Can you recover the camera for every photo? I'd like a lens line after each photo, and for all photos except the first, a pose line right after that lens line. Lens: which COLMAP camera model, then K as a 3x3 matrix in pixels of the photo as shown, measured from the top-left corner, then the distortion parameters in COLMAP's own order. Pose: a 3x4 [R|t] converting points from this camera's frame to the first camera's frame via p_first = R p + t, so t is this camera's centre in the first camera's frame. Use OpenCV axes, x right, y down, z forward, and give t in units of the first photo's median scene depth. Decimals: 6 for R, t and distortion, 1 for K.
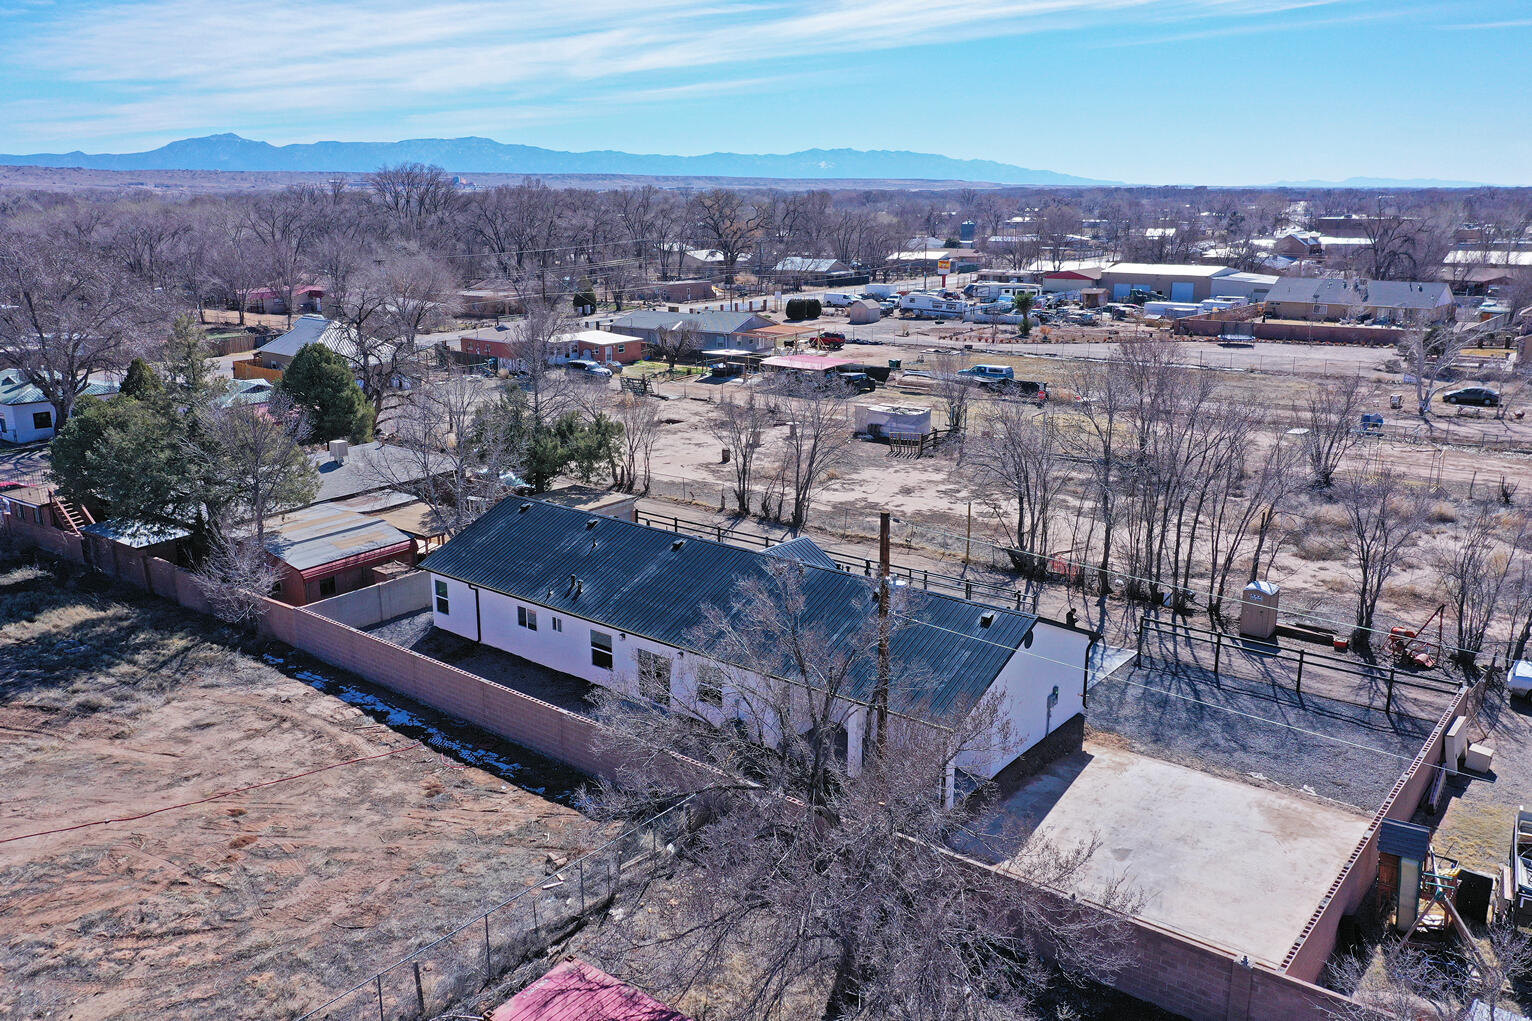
lens RADIAL K [[1207.7, 0, 756.1], [0, 1207.7, 512.6], [0, 0, 1]] dist [0.000894, 0.000499]
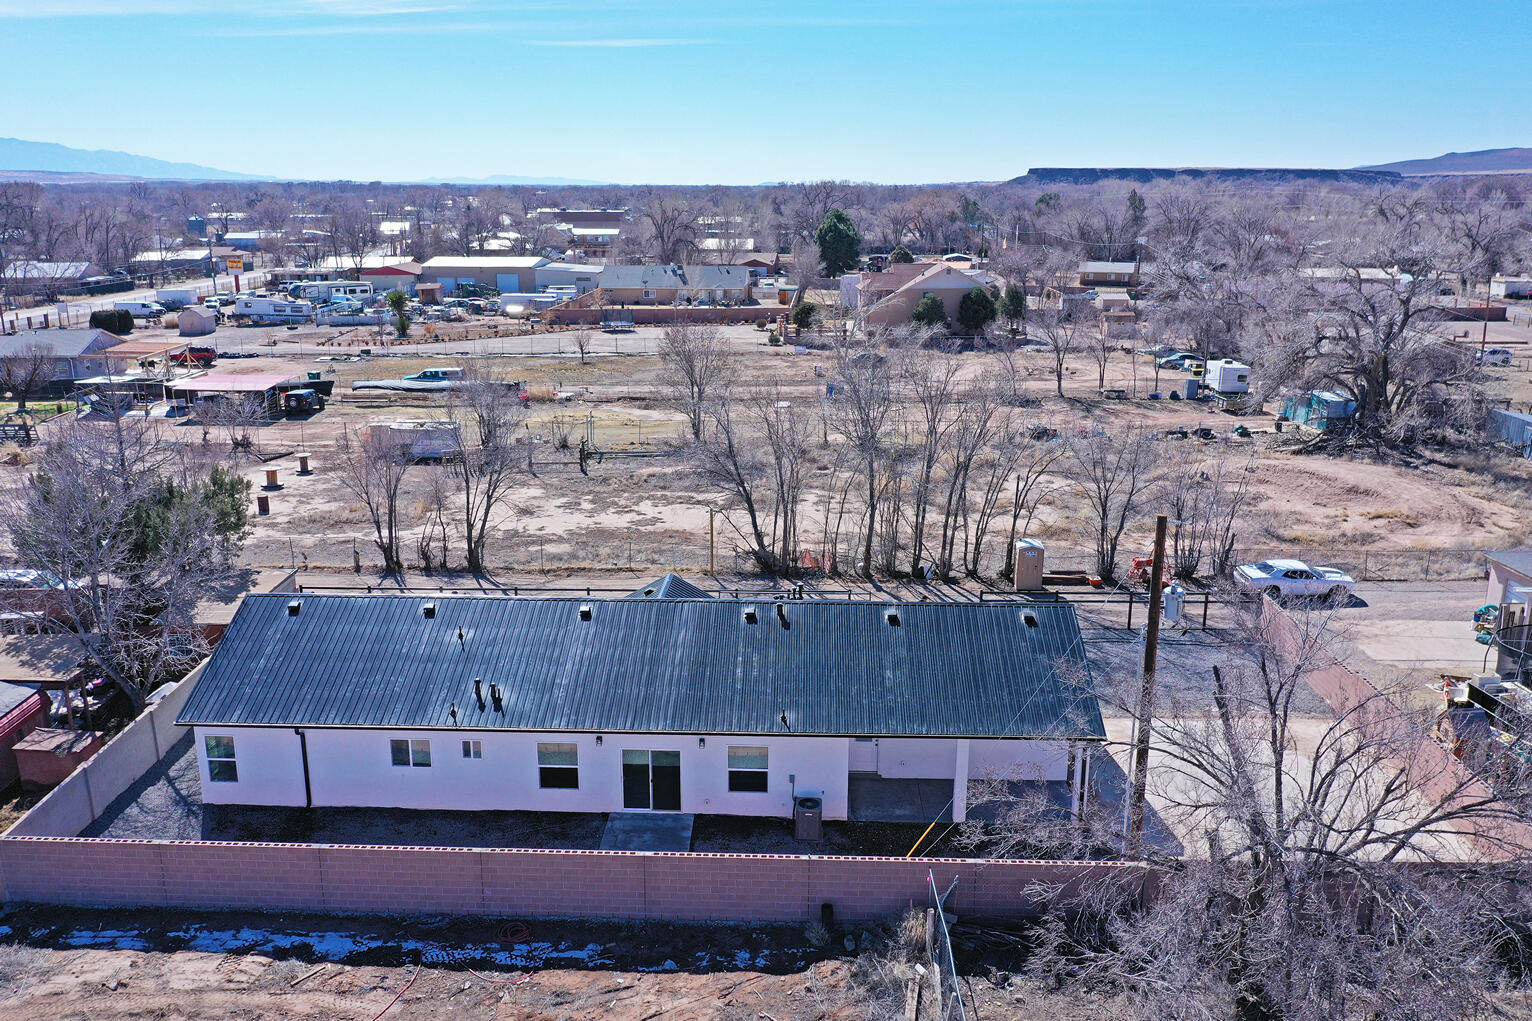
lens RADIAL K [[1207.7, 0, 756.1], [0, 1207.7, 512.6], [0, 0, 1]] dist [0.000894, 0.000499]
pose [[0.798943, -0.151832, 0.581925, -0.374561], [0.149708, 0.987358, 0.052077, -0.055116], [-0.582475, 0.045512, 0.811574, 0.247286]]
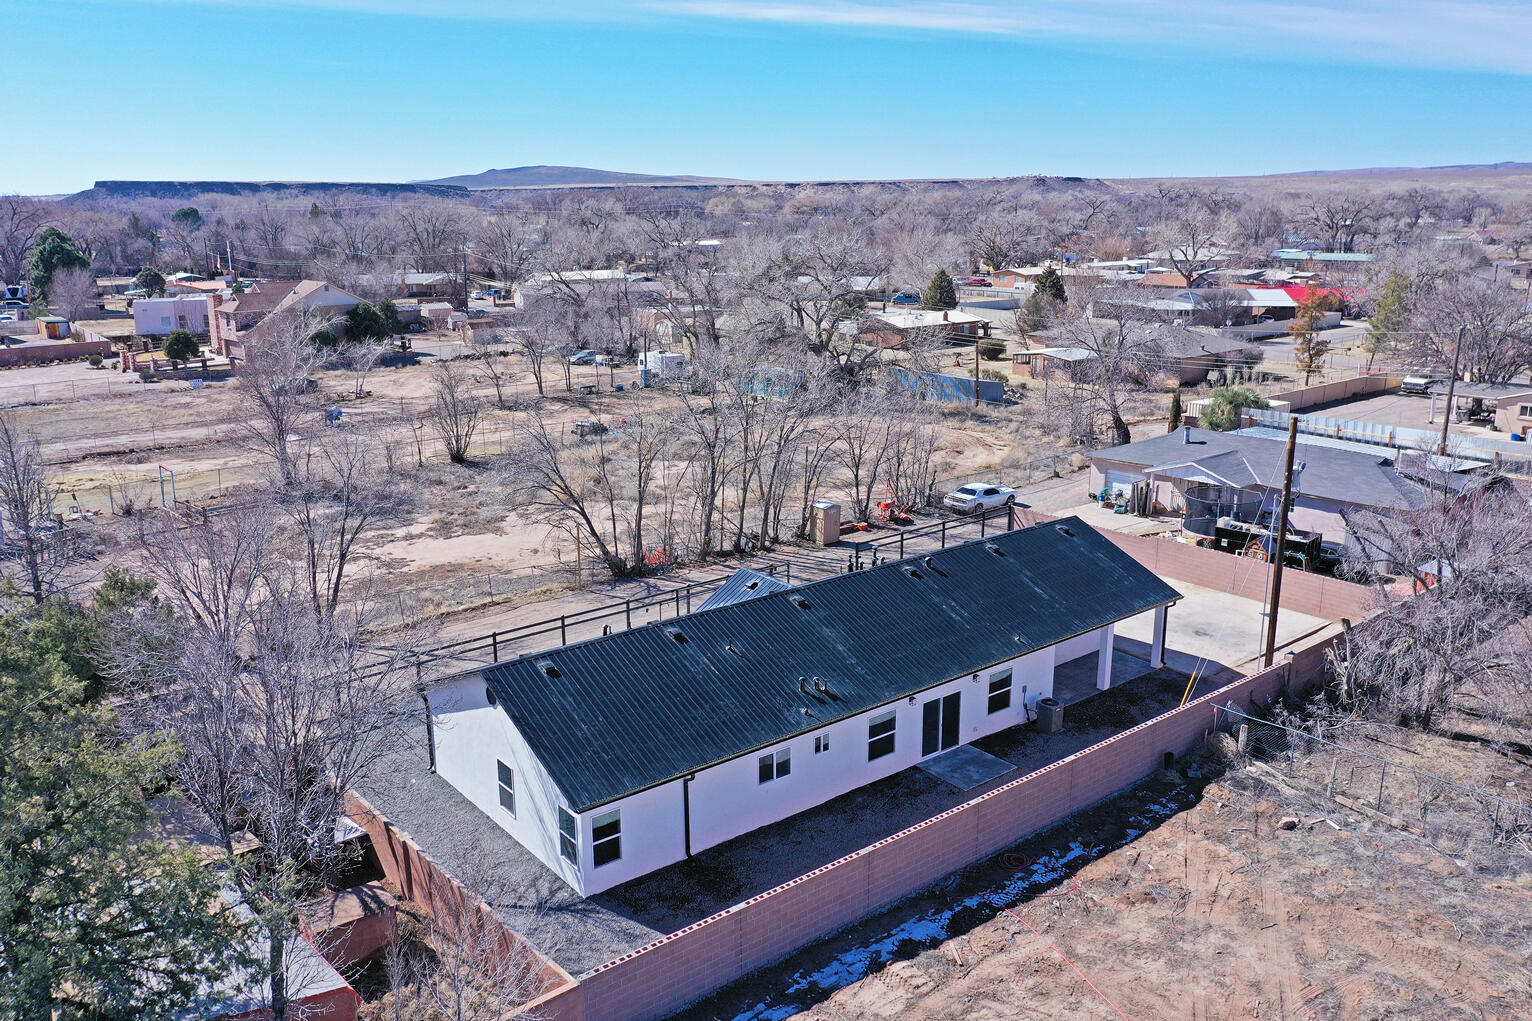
lens RADIAL K [[1207.7, 0, 756.1], [0, 1207.7, 512.6], [0, 0, 1]] dist [0.000894, 0.000499]
pose [[0.203809, -0.241270, 0.948815, -0.741768], [0.250672, 0.949711, 0.187652, -0.172284], [-0.946375, 0.199596, 0.254039, 0.701131]]
